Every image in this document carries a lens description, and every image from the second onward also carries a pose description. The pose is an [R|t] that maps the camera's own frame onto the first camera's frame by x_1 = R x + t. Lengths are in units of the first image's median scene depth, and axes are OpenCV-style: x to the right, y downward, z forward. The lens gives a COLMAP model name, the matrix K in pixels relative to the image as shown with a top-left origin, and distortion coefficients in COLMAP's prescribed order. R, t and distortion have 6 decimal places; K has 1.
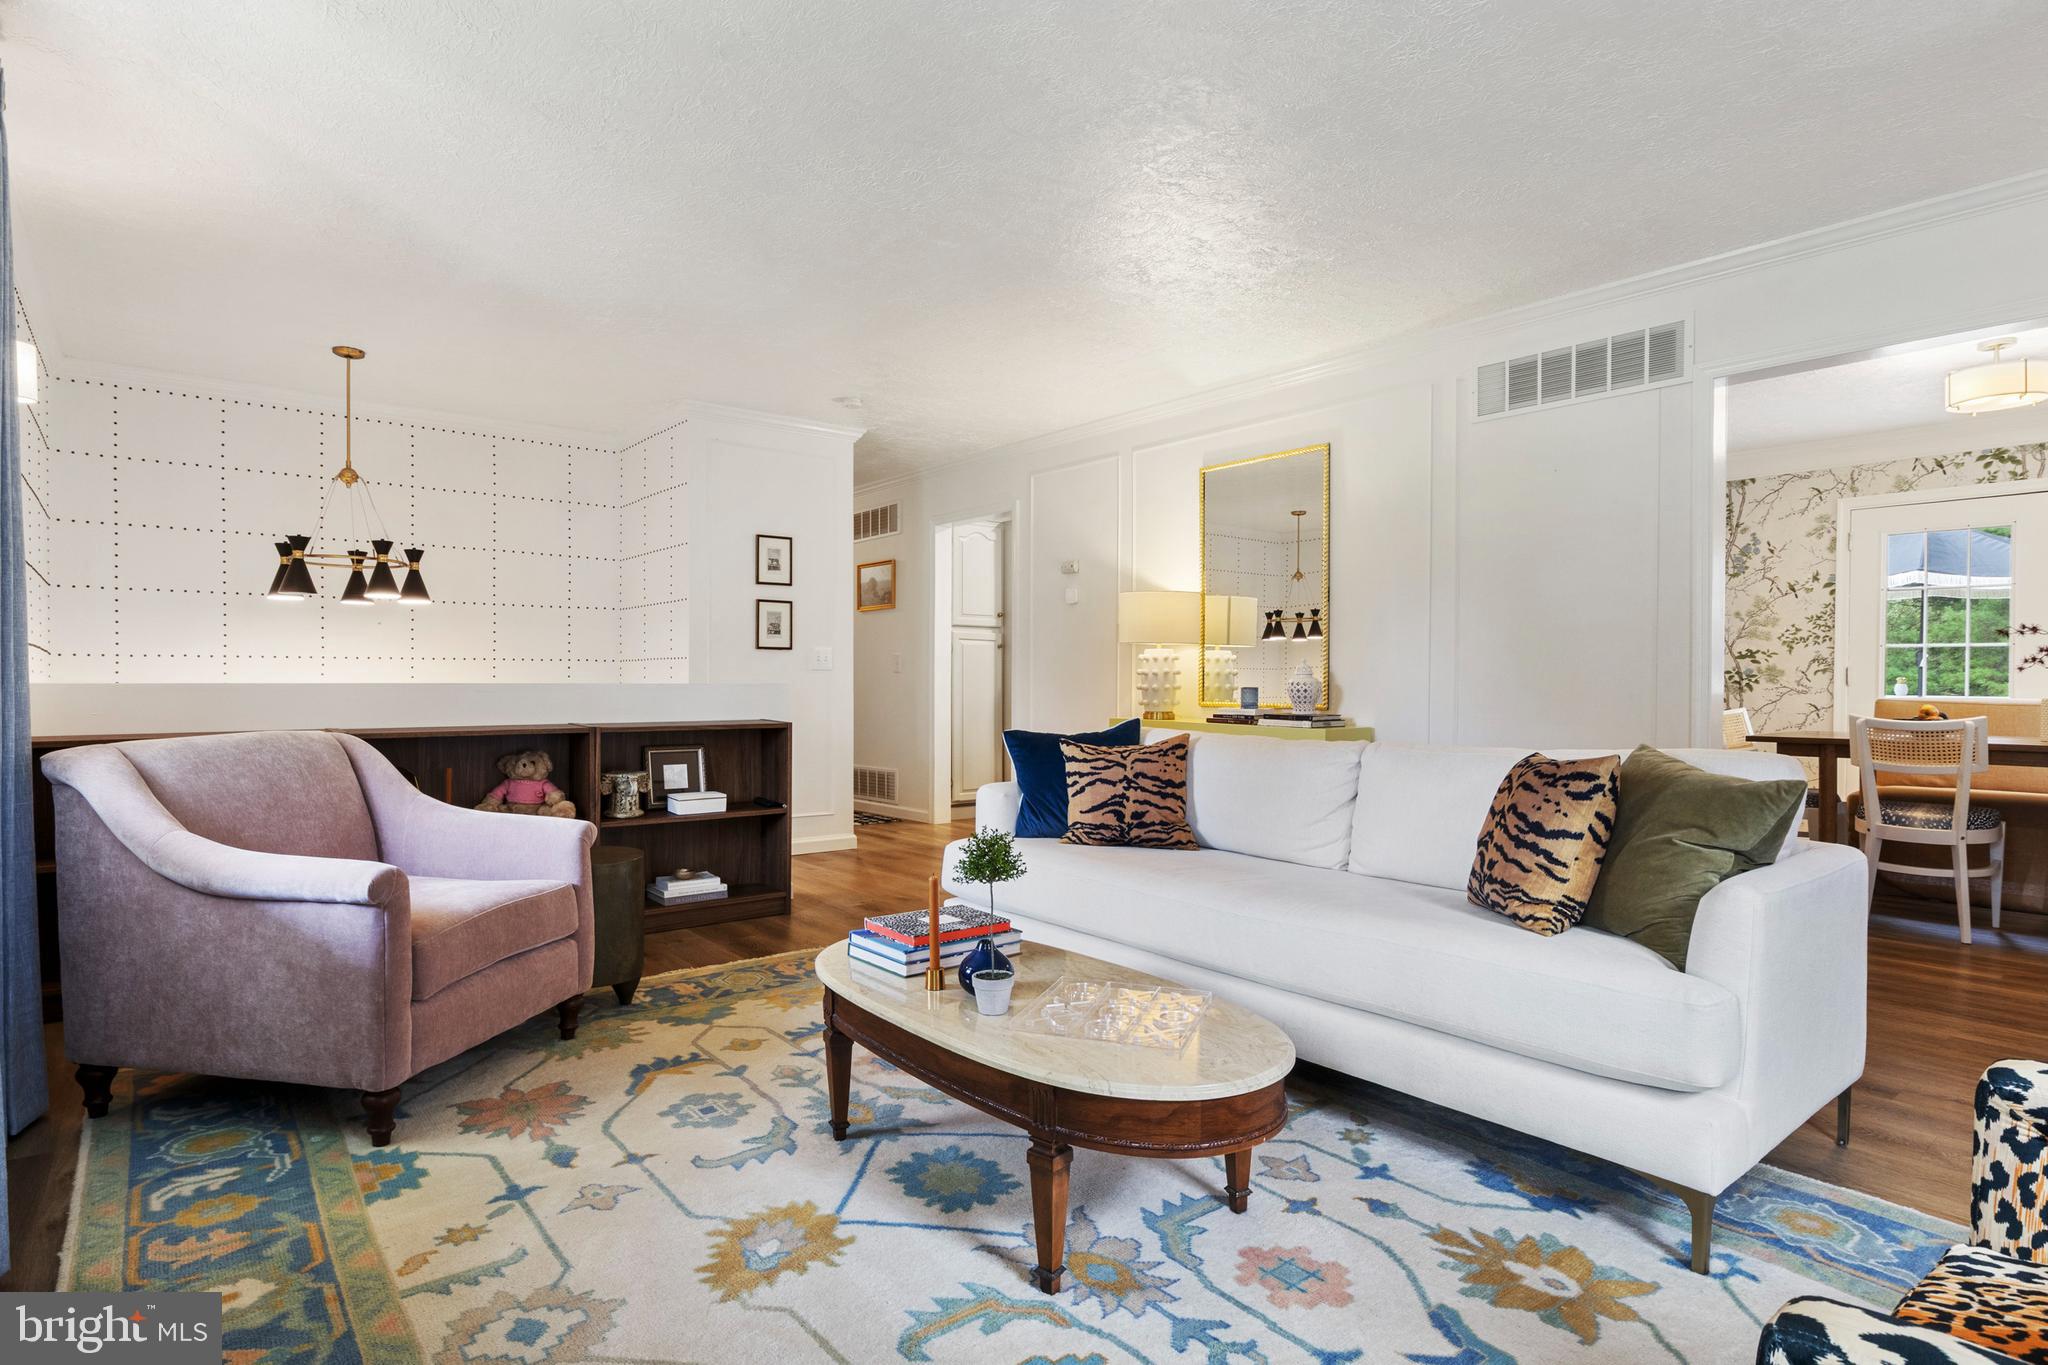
lens RADIAL K [[1111.7, 0, 1023.0], [0, 1111.7, 682.2], [0, 0, 1]] dist [0.000597, -0.000472]
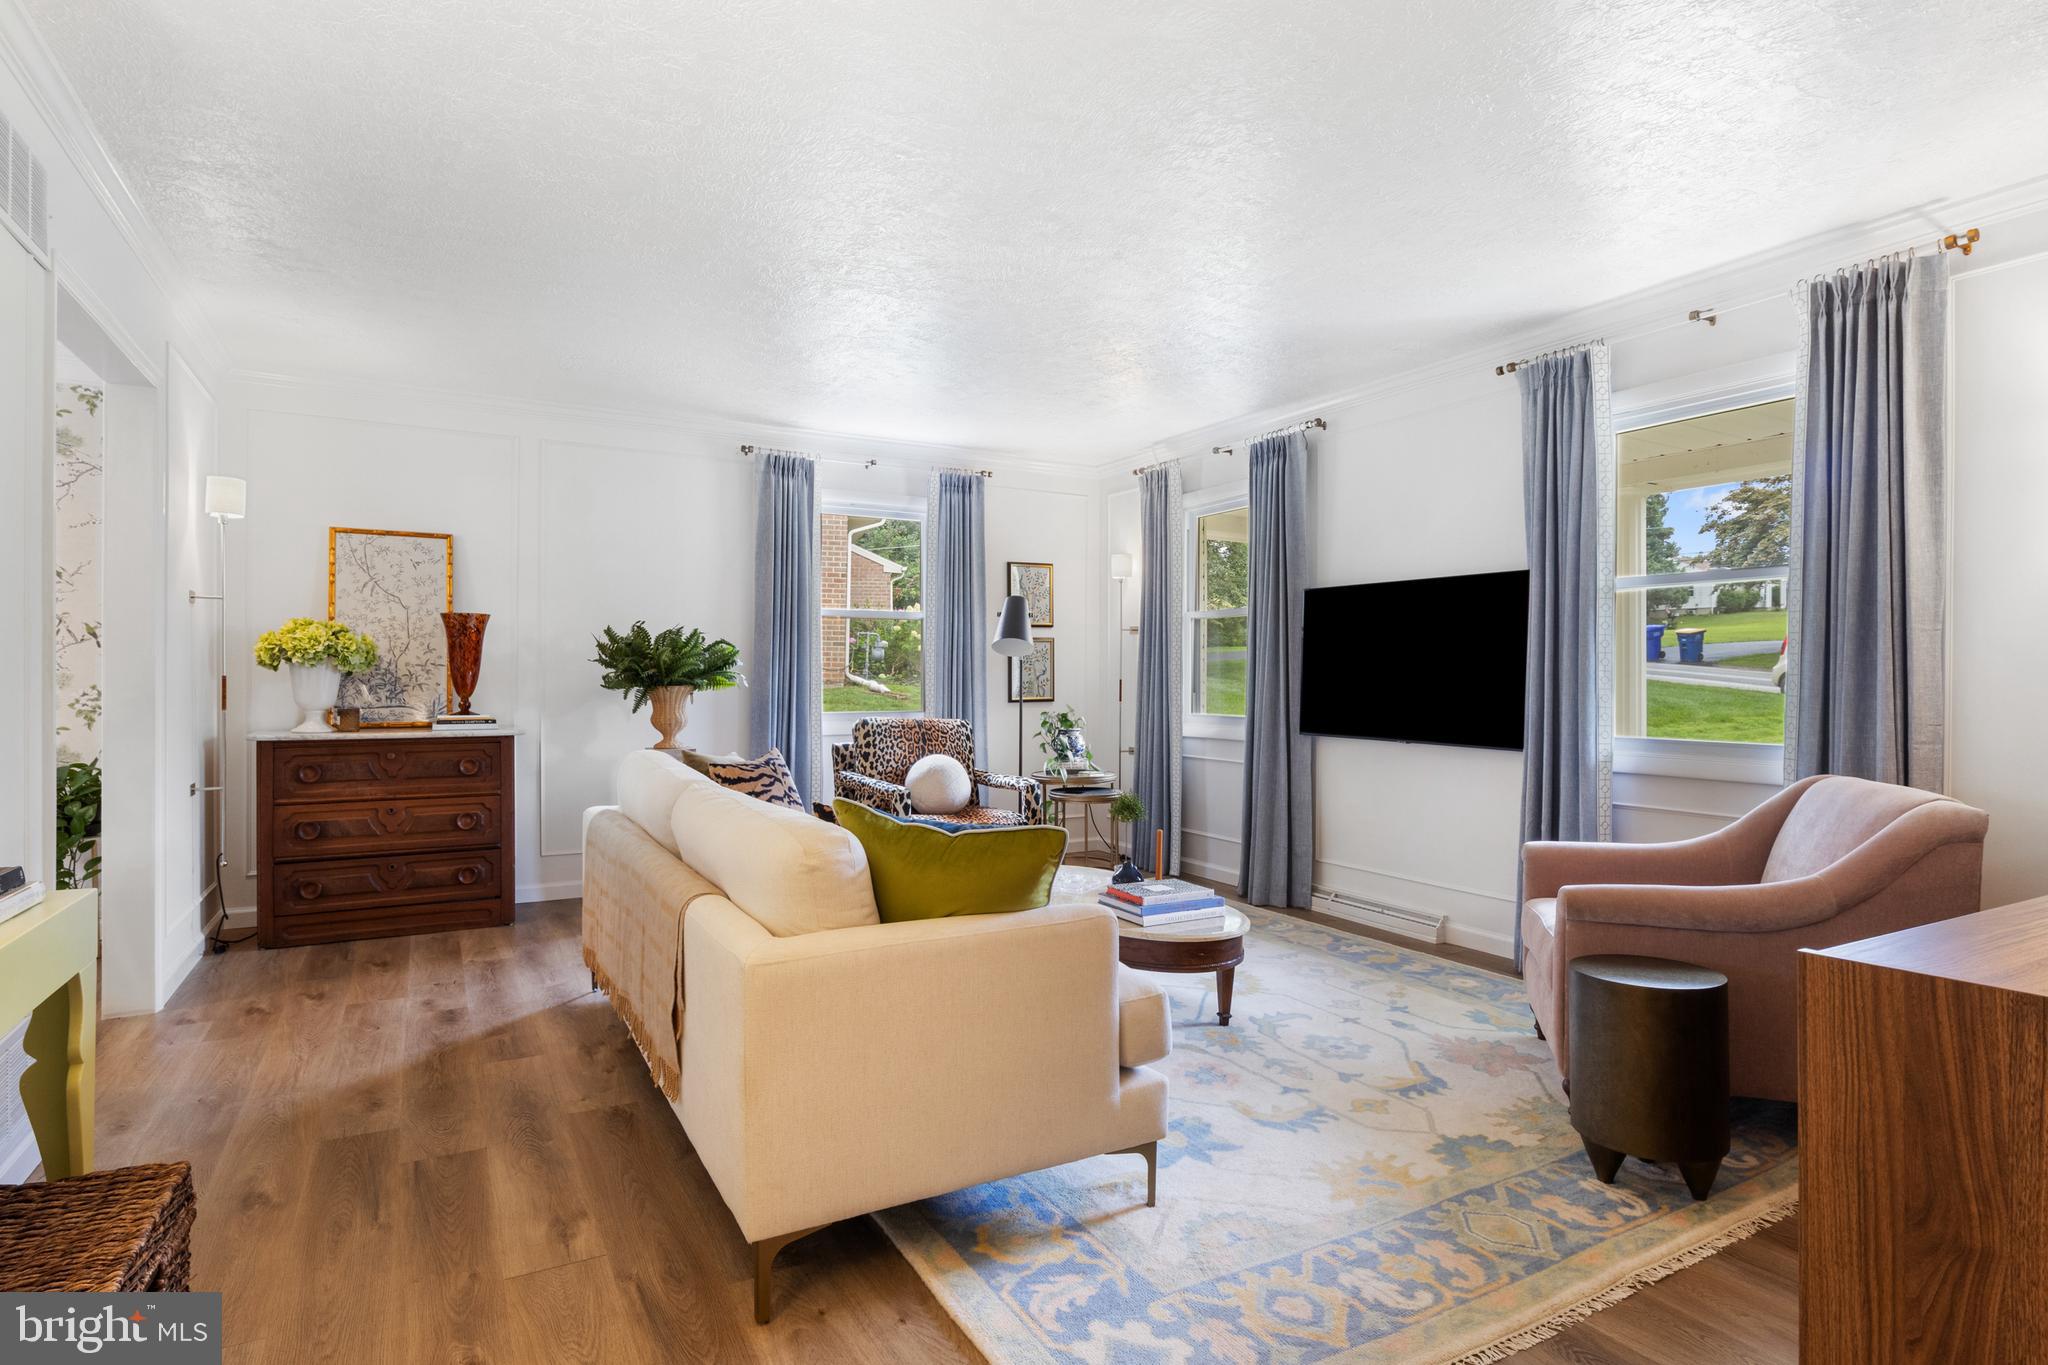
lens RADIAL K [[1111.7, 0, 1026.8], [0, 1111.7, 684.8], [0, 0, 1]] dist [0.000597, -0.000472]
pose [[-0.986973, 0.011404, 0.160479, -0.127038], [0.012488, 0.999905, 0.005752, -0.057635], [-0.160398, 0.007681, -0.987022, 2.219700]]
